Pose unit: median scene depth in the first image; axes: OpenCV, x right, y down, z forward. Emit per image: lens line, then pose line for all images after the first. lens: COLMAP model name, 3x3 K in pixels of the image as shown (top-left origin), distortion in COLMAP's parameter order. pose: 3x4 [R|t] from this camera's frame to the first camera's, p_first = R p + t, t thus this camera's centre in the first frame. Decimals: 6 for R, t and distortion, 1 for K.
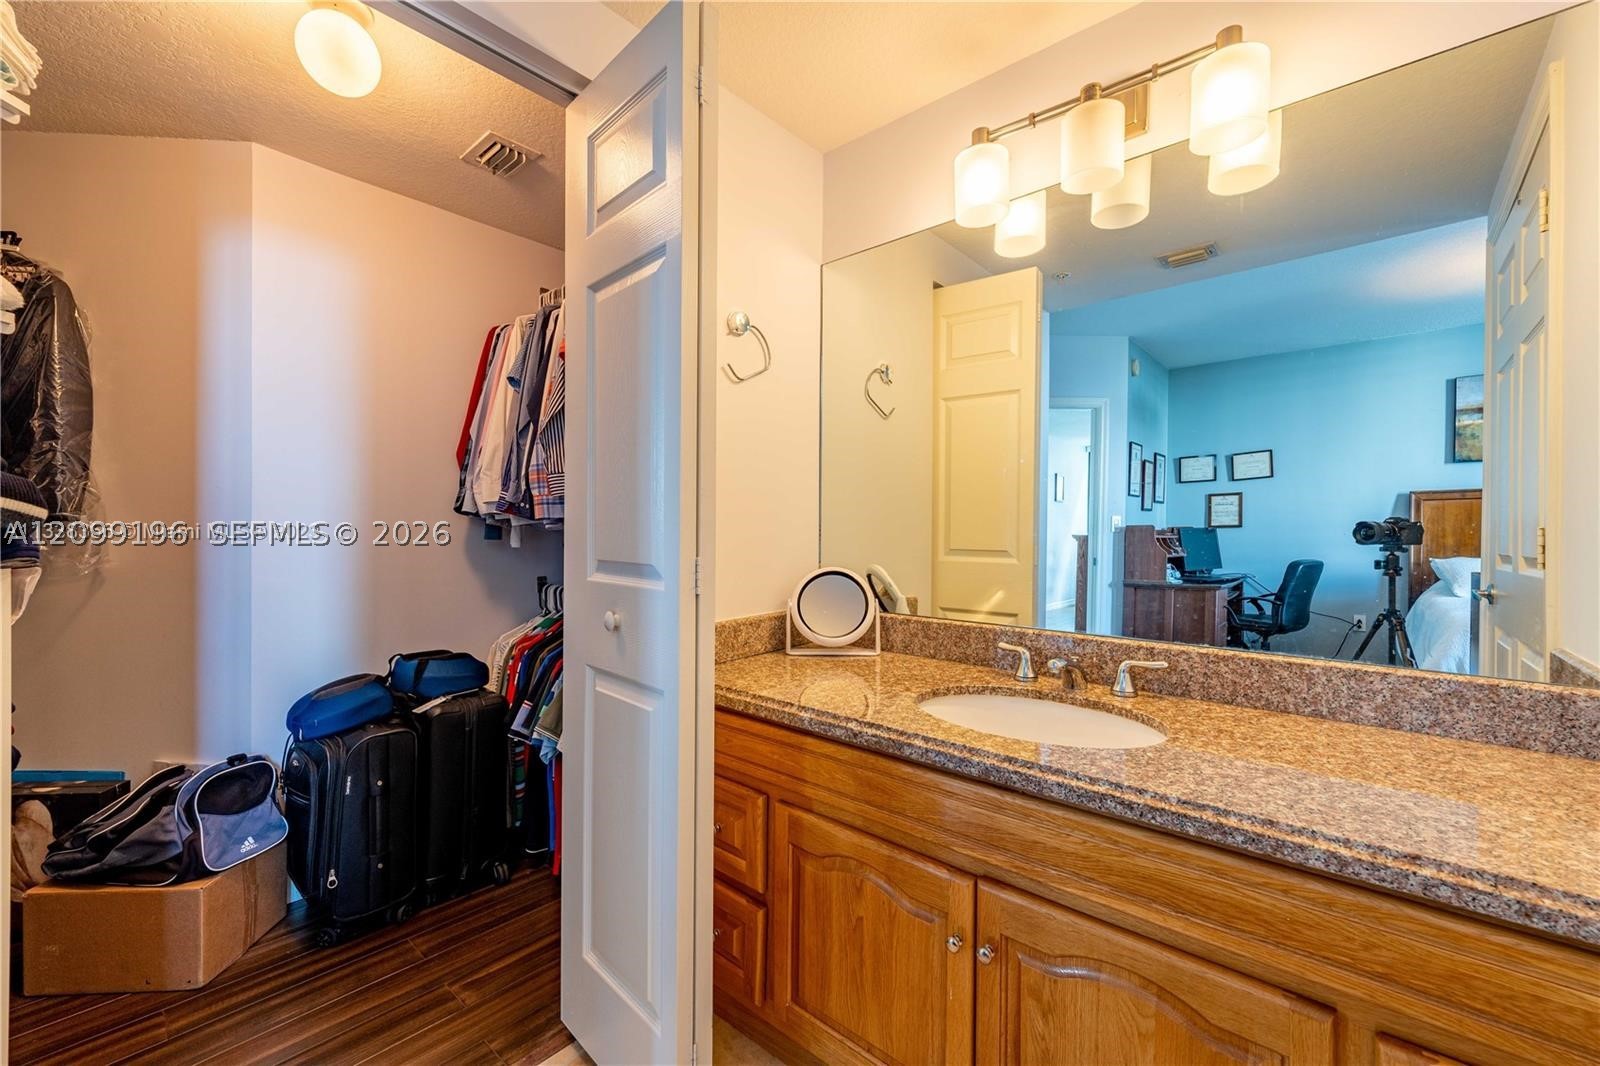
lens RADIAL K [[662.5, 0, 813.1], [0, 662.5, 532.6], [0, 0, 1]] dist [0.001322, -0.000426]
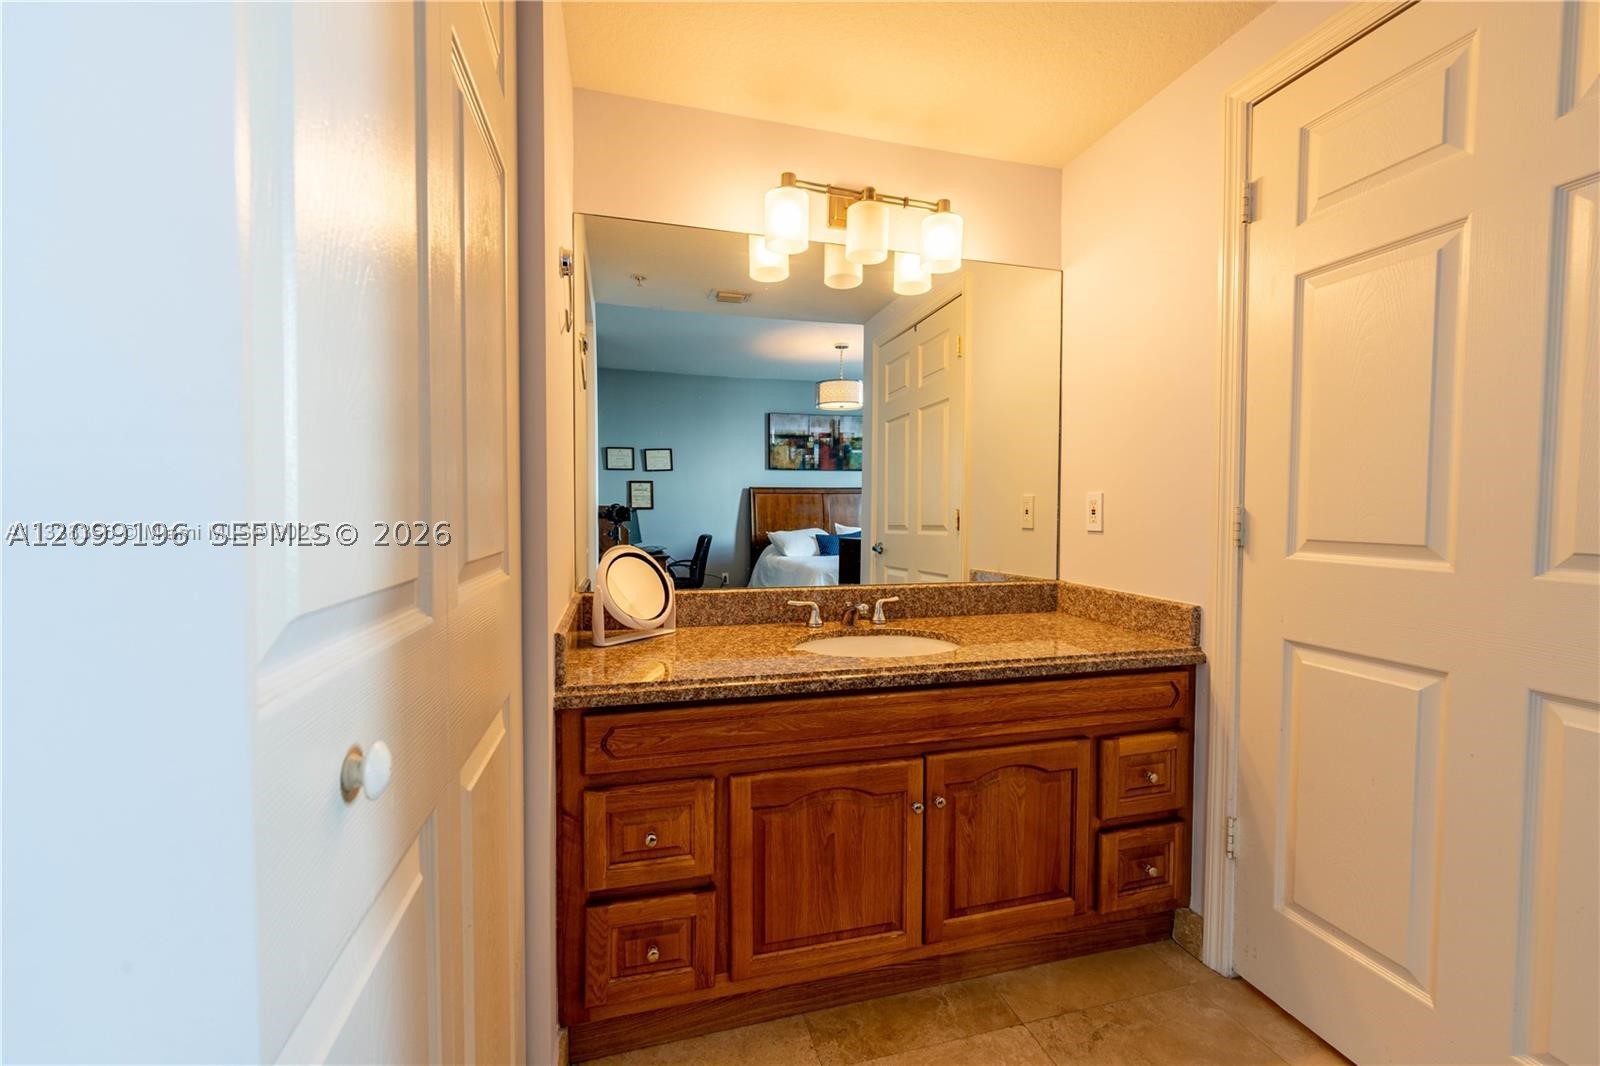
lens RADIAL K [[662.5, 0, 767.7], [0, 662.5, 536.9], [0, 0, 1]] dist [0.001322, -0.000426]
pose [[0.541119, -0.031233, 0.840366, -0.959526], [0.001827, 0.999351, 0.035966, 0.002030], [-0.840944, -0.017927, 0.540825, 0.453921]]
